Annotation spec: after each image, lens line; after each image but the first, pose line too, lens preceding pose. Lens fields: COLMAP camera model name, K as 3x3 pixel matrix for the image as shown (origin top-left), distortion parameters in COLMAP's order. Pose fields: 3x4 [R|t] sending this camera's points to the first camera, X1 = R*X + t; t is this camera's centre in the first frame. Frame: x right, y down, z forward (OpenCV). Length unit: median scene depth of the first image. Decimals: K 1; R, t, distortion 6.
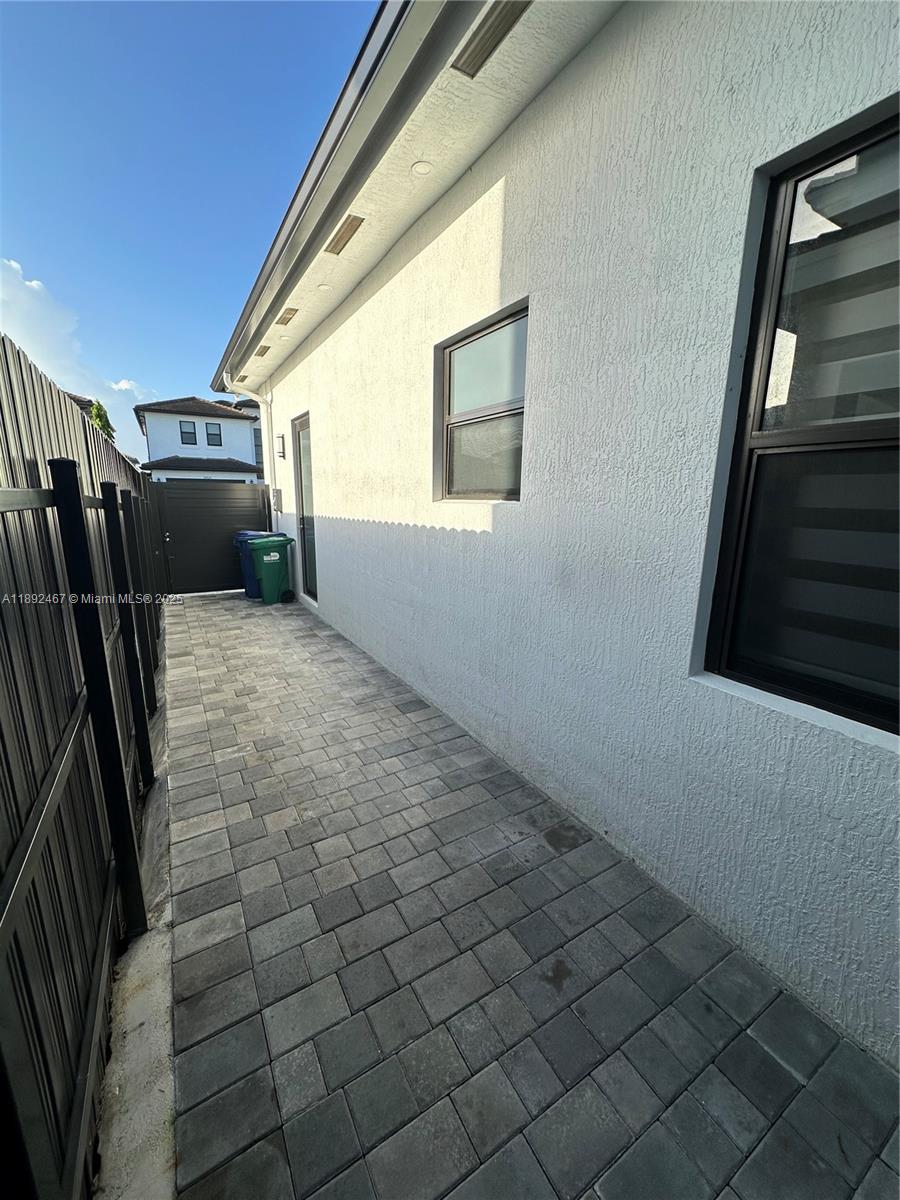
lens RADIAL K [[473.3, 0, 446.5], [0, 473.3, 595.0], [0, 0, 1]] dist [-0.000831, -0.000055]
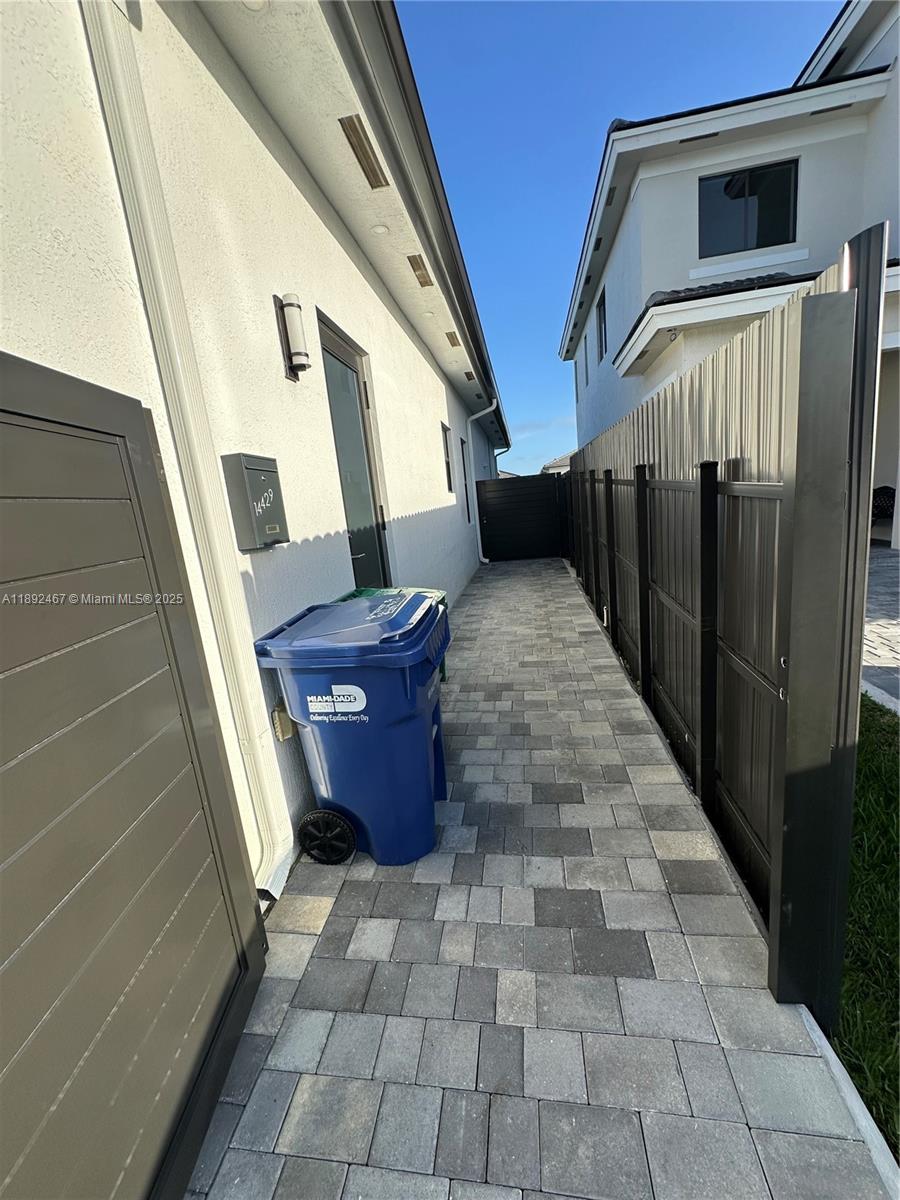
lens RADIAL K [[478.8, 0, 450.0], [0, 478.8, 600.0], [0, 0, 1]] dist [-0.001351, -0.000315]
pose [[-0.771151, -0.055491, 0.634229, -1.000492], [0.224630, 0.908411, 0.352605, -0.366903], [-0.595707, 0.414379, -0.688057, 1.894224]]
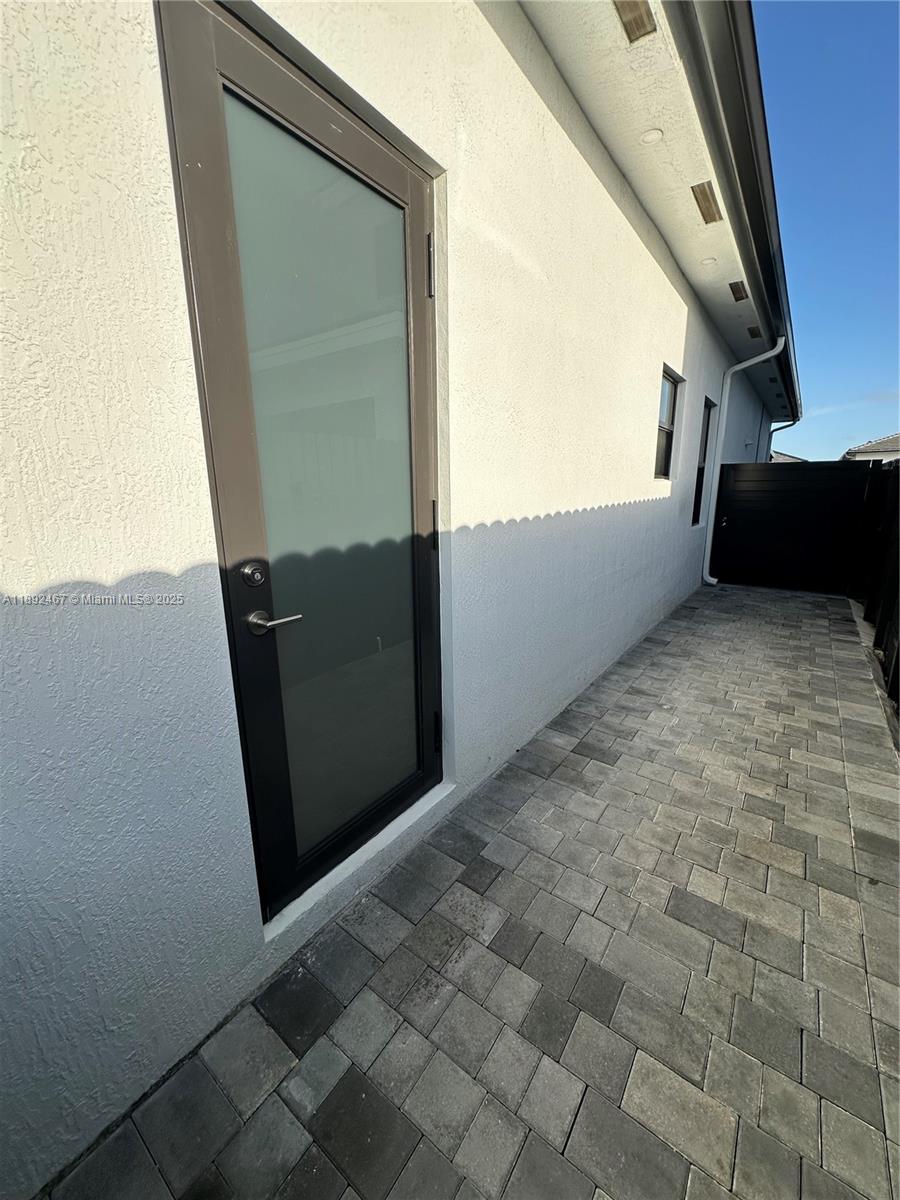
lens RADIAL K [[478.8, 0, 450.0], [0, 478.8, 600.0], [0, 0, 1]] dist [-0.001351, -0.000315]
pose [[-0.394700, -0.213906, 0.893564, -0.764636], [0.194727, 0.930956, 0.308871, -0.293497], [-0.897938, 0.295913, -0.325796, 1.467208]]
